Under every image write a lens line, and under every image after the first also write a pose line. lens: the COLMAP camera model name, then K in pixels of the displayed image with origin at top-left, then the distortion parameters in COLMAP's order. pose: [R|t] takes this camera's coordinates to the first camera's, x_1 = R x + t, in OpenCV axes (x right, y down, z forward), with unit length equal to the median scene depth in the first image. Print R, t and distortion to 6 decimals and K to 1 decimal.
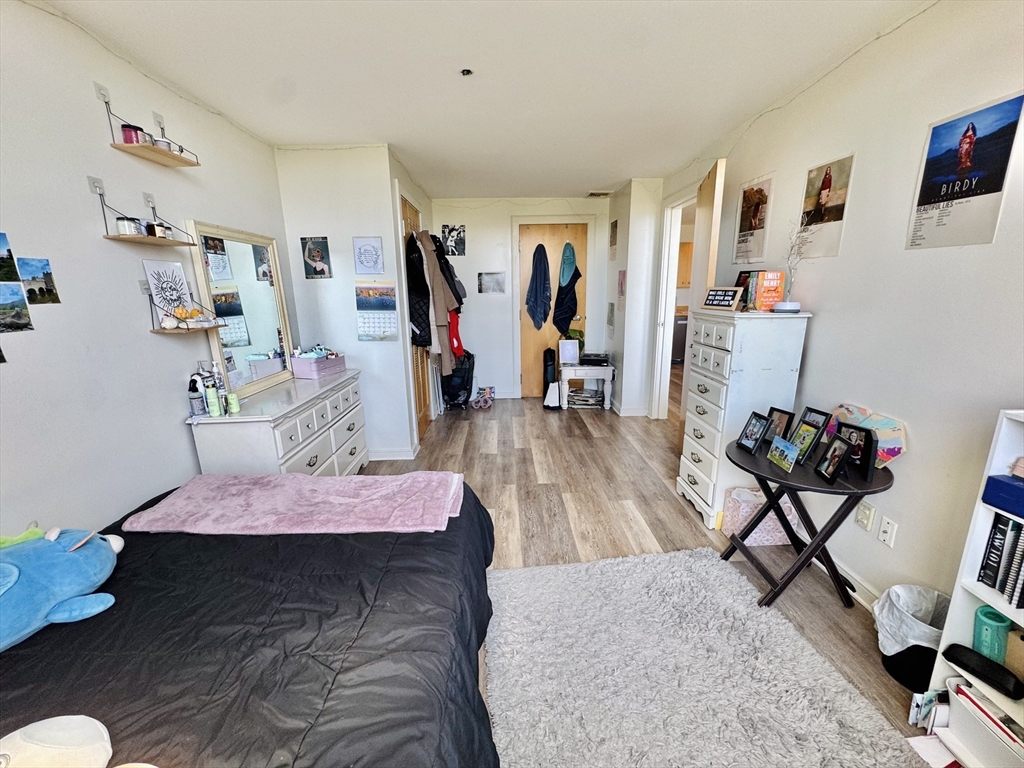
lens RADIAL K [[408.6, 0, 511.4], [0, 408.6, 383.9], [0, 0, 1]] dist [-0.004410, 0.000742]
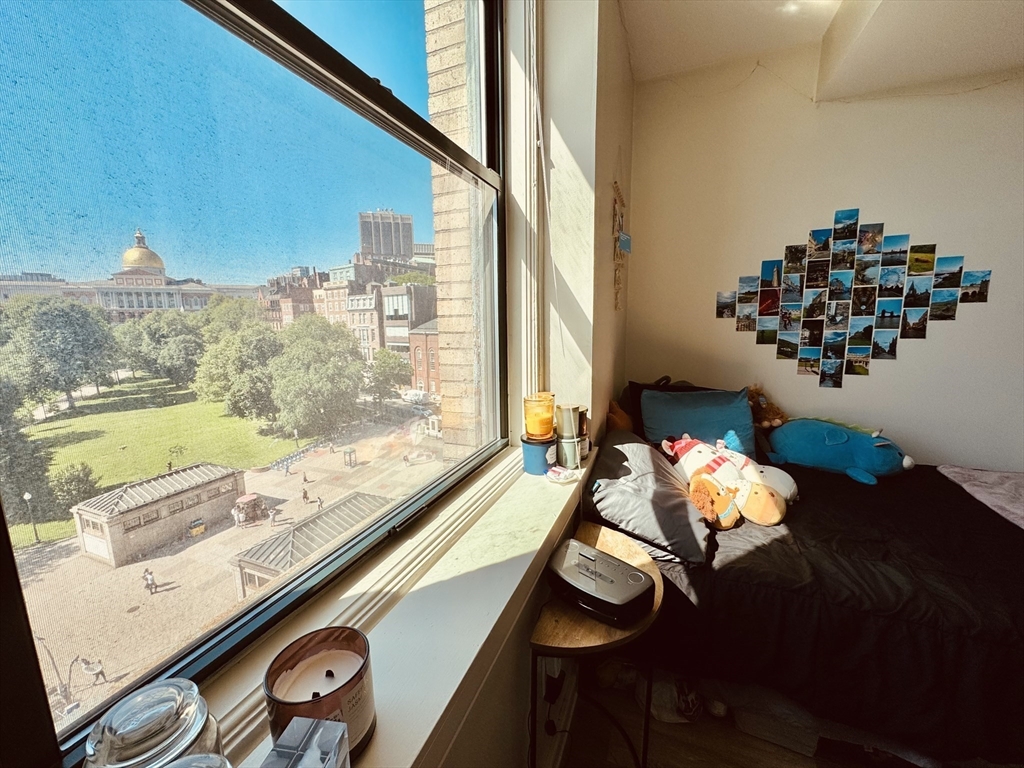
lens RADIAL K [[408.6, 0, 511.4], [0, 408.6, 383.9], [0, 0, 1]] dist [-0.004410, 0.000742]
pose [[-0.388111, 0.169506, -0.905890, 0.370879], [-0.192191, 0.946444, 0.259435, 0.005549], [0.901350, 0.274794, -0.334748, 0.047904]]
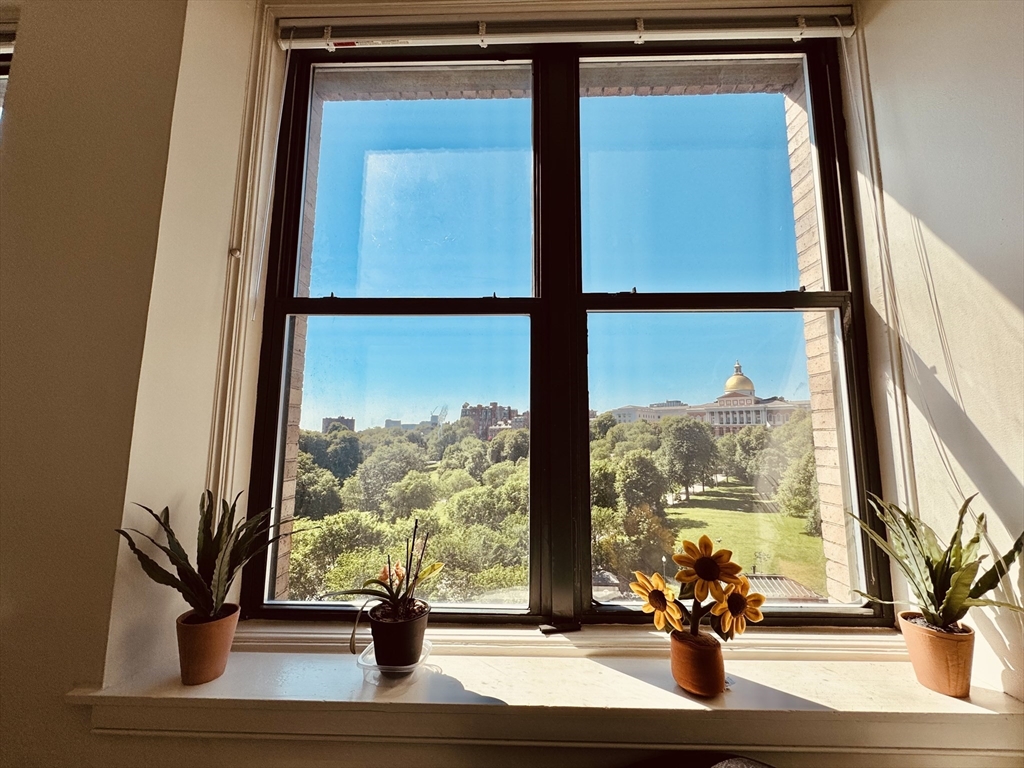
lens RADIAL K [[408.6, 0, 511.4], [0, 408.6, 383.9], [0, 0, 1]] dist [-0.004410, 0.000742]
pose [[-0.998563, 0.019265, 0.049999, 0.909122], [0.024445, 0.994157, 0.105140, -0.075491], [-0.047681, 0.106211, -0.993200, 0.270981]]
